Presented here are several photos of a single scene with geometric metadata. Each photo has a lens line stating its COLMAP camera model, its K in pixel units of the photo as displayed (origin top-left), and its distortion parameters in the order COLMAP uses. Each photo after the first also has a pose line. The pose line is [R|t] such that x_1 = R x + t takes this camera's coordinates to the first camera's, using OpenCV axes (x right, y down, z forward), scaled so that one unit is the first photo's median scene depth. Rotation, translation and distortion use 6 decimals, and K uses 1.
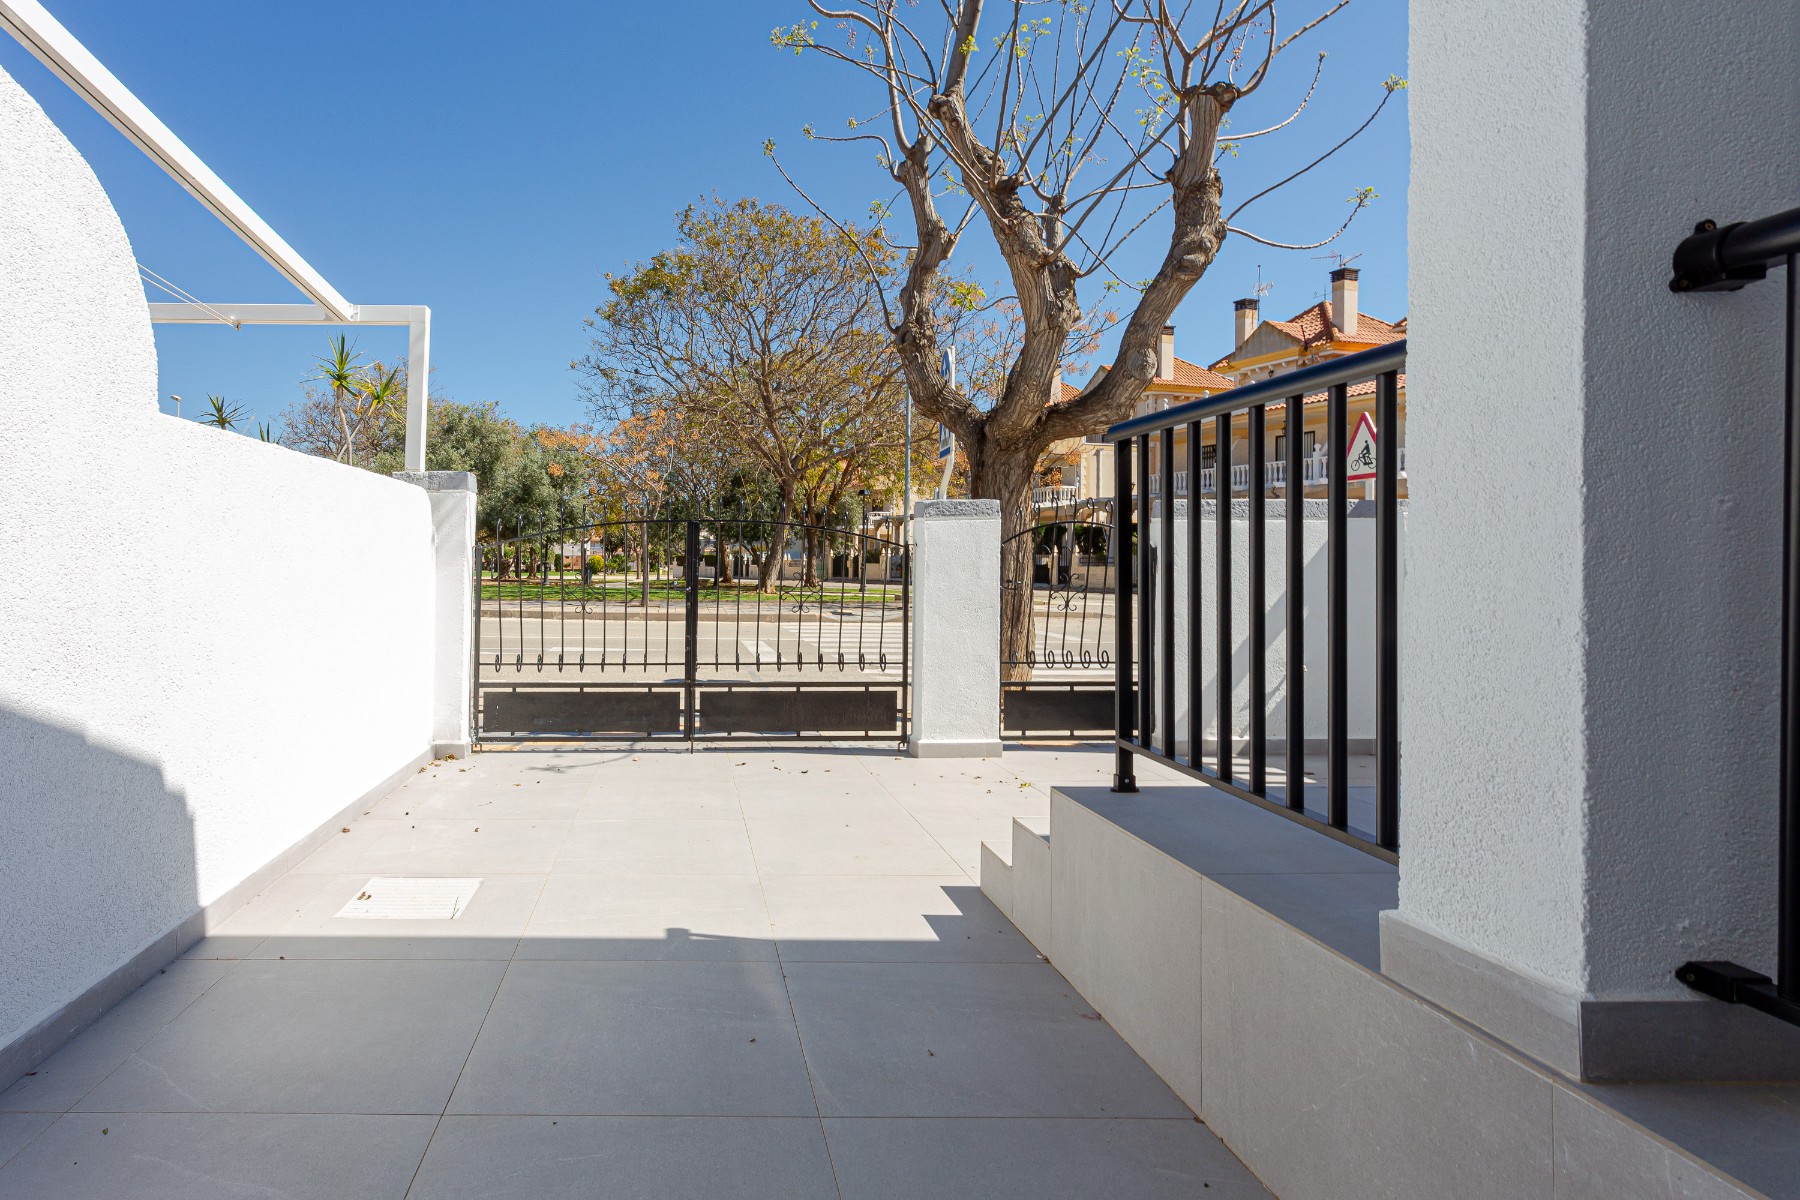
lens RADIAL K [[932.6, 0, 725.4], [0, 932.6, 601.0], [0, 0, 1]] dist [-0.001941, 0.001183]
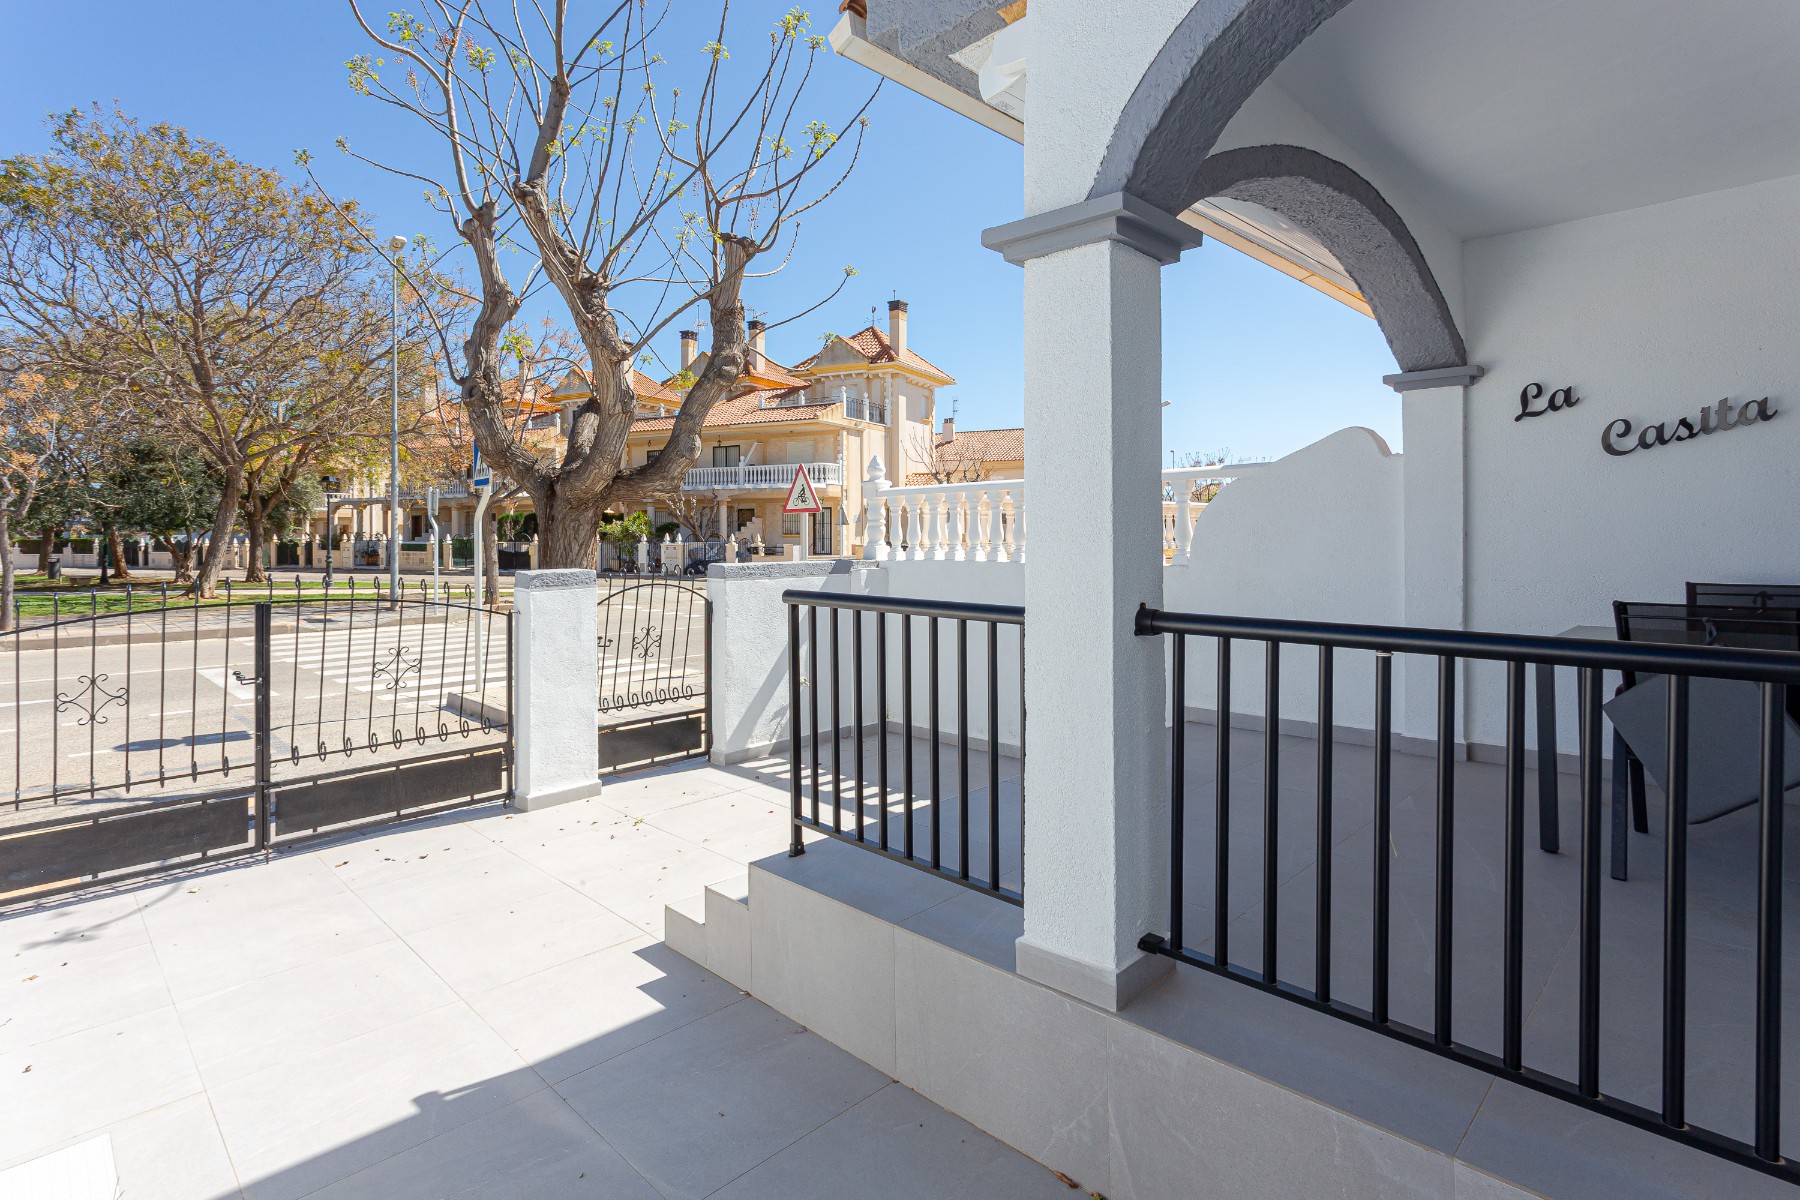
lens RADIAL K [[881.5, 0, 898.2], [0, 881.5, 565.9], [0, 0, 1]] dist [0.000259, 0.000155]
pose [[0.703654, -0.030164, 0.709902, -0.190165], [0.012231, 0.999465, 0.030344, -0.130298], [-0.710438, -0.012668, 0.703646, -0.010899]]
